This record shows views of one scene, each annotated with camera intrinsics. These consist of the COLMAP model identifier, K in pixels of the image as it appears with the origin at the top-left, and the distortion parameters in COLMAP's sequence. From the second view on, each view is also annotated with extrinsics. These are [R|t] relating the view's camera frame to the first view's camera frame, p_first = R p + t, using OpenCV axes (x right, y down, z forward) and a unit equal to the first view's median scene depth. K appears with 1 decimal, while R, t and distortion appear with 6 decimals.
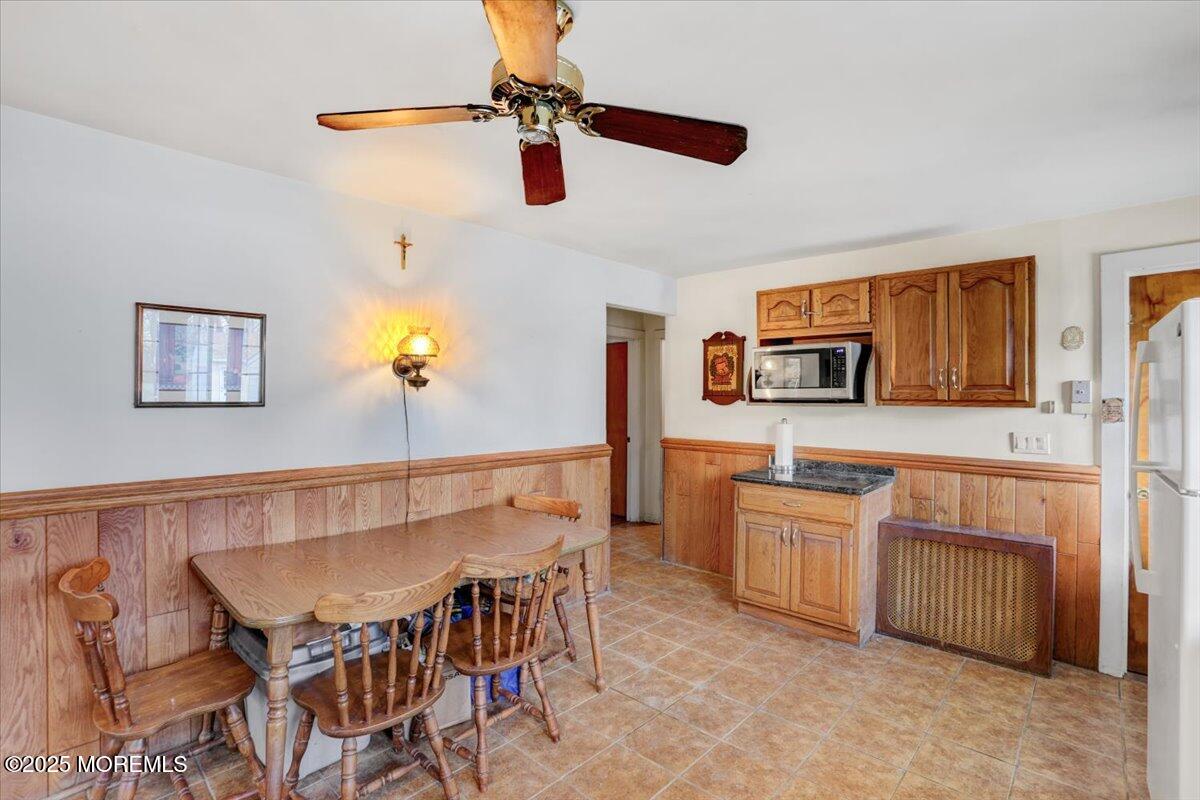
lens RADIAL K [[553.7, 0, 599.4], [0, 553.7, 408.9], [0, 0, 1]] dist [-0.071065, 0.028777]
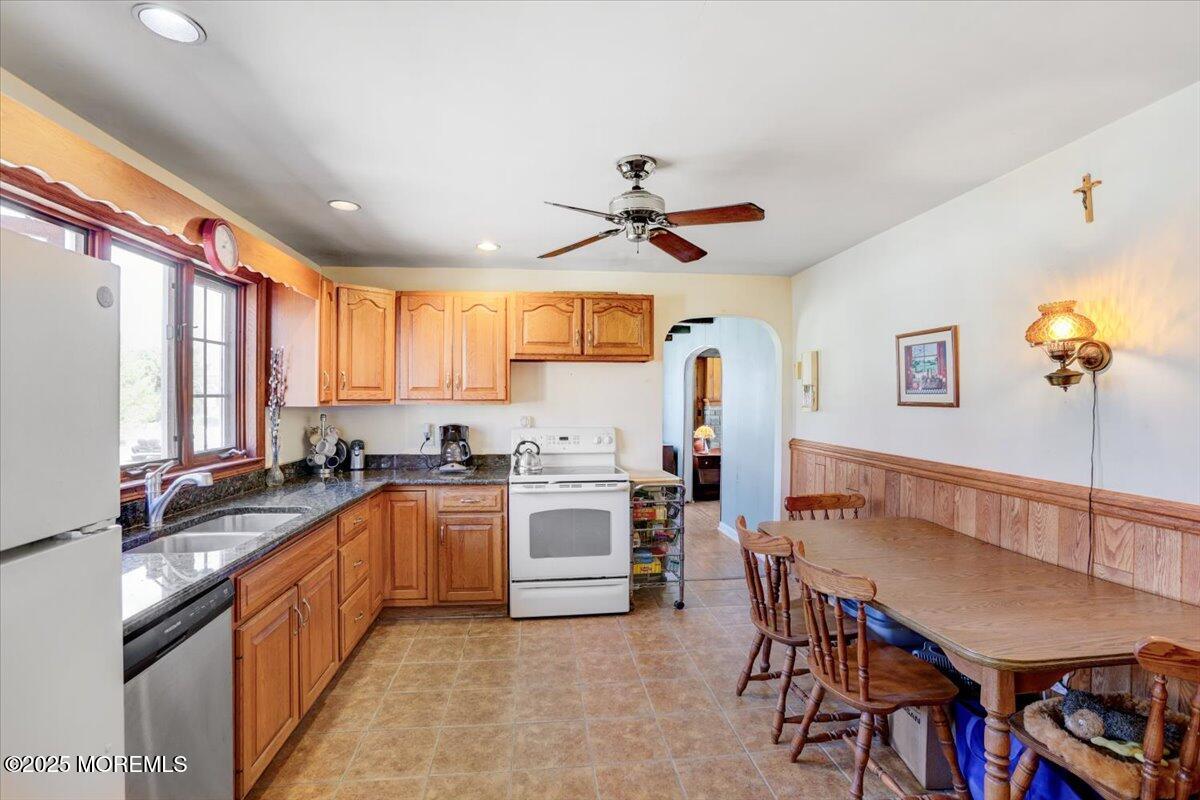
lens RADIAL K [[553.7, 0, 599.4], [0, 553.7, 408.9], [0, 0, 1]] dist [-0.071065, 0.028777]
pose [[-0.639609, 0.014916, -0.768555, 0.543474], [-0.017438, 0.999273, 0.033906, -0.019195], [0.768502, 0.035089, -0.638884, 0.873185]]
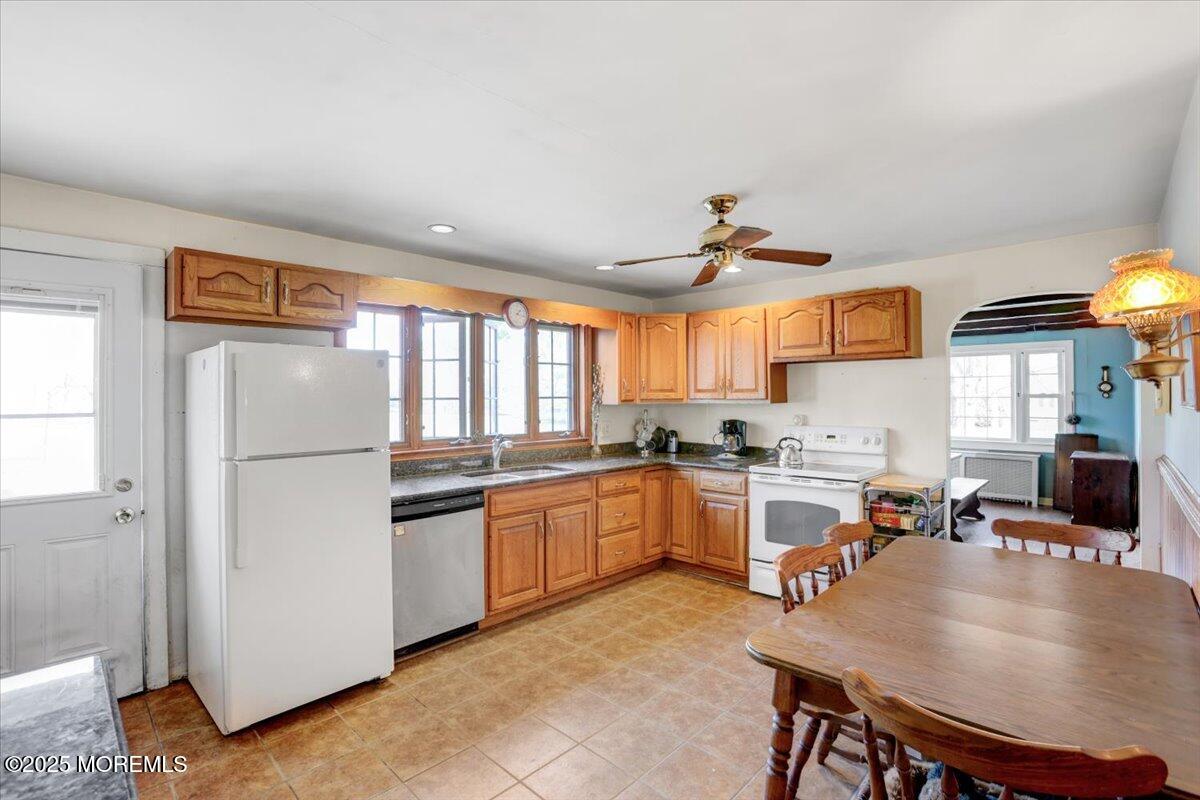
lens RADIAL K [[553.7, 0, 599.4], [0, 553.7, 408.9], [0, 0, 1]] dist [-0.071065, 0.028777]
pose [[-0.999967, 0.005659, 0.005748, 0.137398], [0.005902, 0.999058, 0.043003, -0.031628], [-0.005500, 0.043036, -0.999058, 1.305964]]
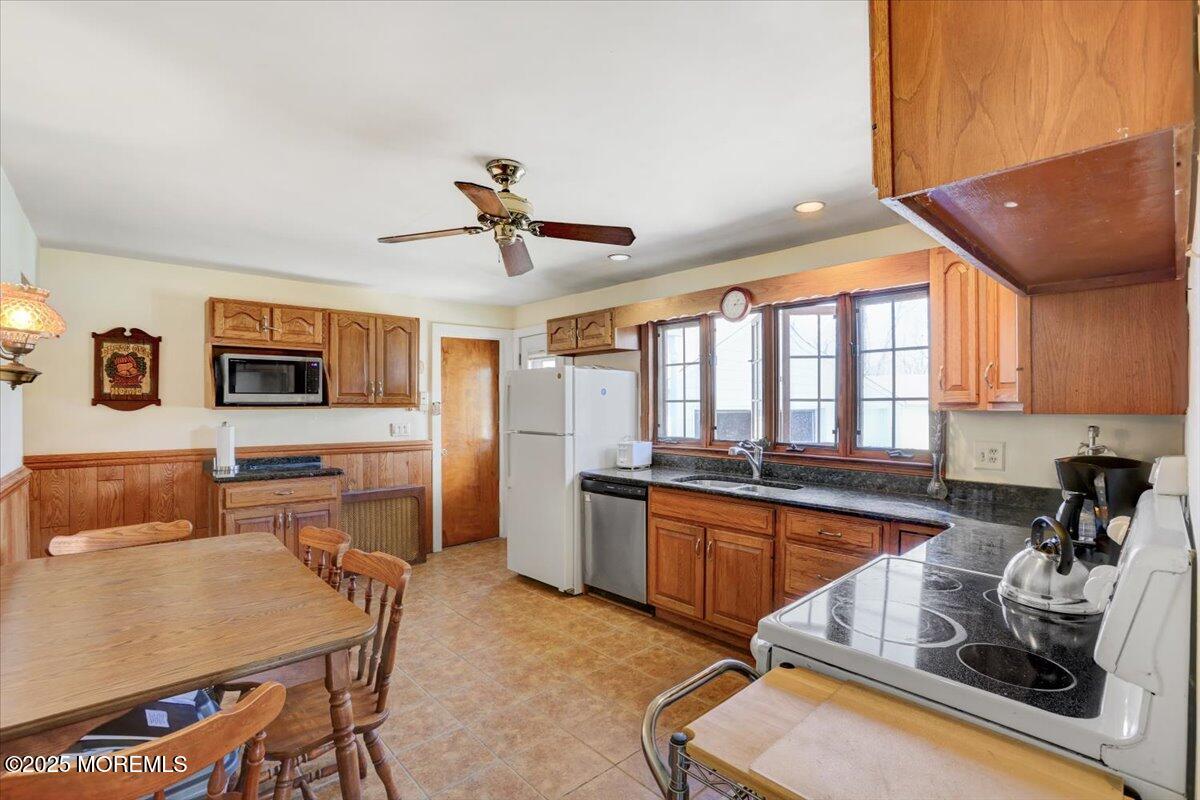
lens RADIAL K [[554.2, 0, 599.4], [0, 554.2, 429.1], [0, 0, 1]] dist [-0.069594, 0.000147]
pose [[0.068833, -0.044710, 0.996626, -0.784040], [0.019910, 0.998858, 0.043435, 0.001454], [-0.997430, 0.016853, 0.069644, 0.260713]]
